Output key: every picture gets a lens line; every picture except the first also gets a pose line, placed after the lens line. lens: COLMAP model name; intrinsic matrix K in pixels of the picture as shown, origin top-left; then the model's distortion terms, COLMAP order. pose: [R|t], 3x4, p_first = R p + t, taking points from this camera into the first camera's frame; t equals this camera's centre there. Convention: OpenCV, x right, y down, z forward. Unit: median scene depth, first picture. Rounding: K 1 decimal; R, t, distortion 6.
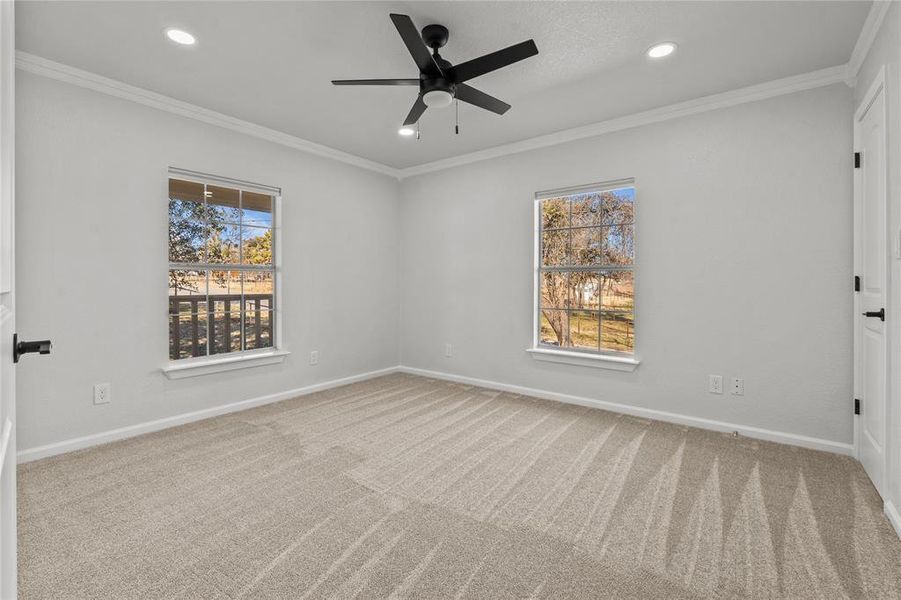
lens RADIAL K [[407.4, 0, 448.3], [0, 407.4, 281.3], [0, 0, 1]] dist [0.007881, 0.000795]
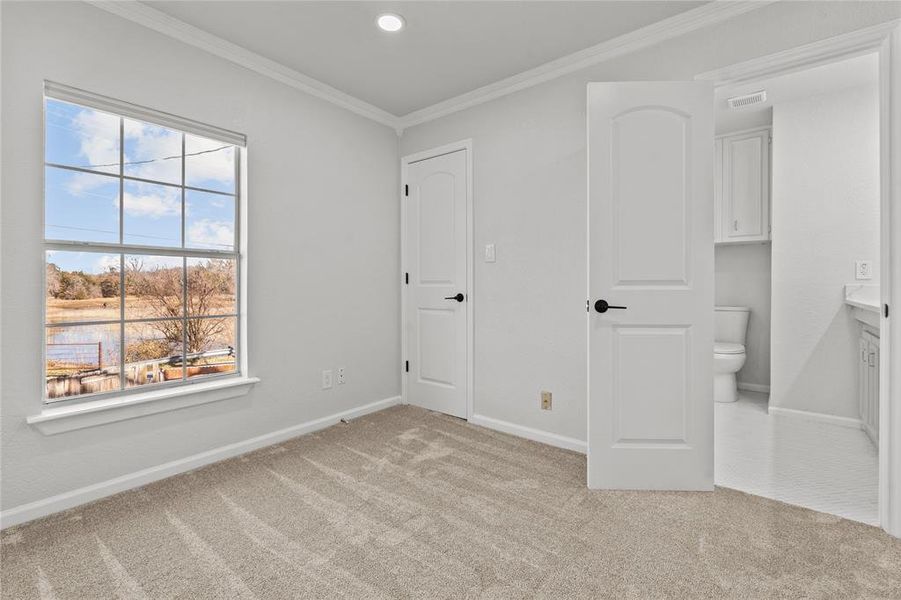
lens RADIAL K [[407.4, 0, 447.2], [0, 407.4, 282.9], [0, 0, 1]] dist [0.007881, 0.000795]
pose [[0.017191, -0.000207, 0.999852, -0.354767], [-0.007966, 0.999968, 0.000343, 0.018217], [-0.999820, -0.007971, 0.017188, 0.758703]]
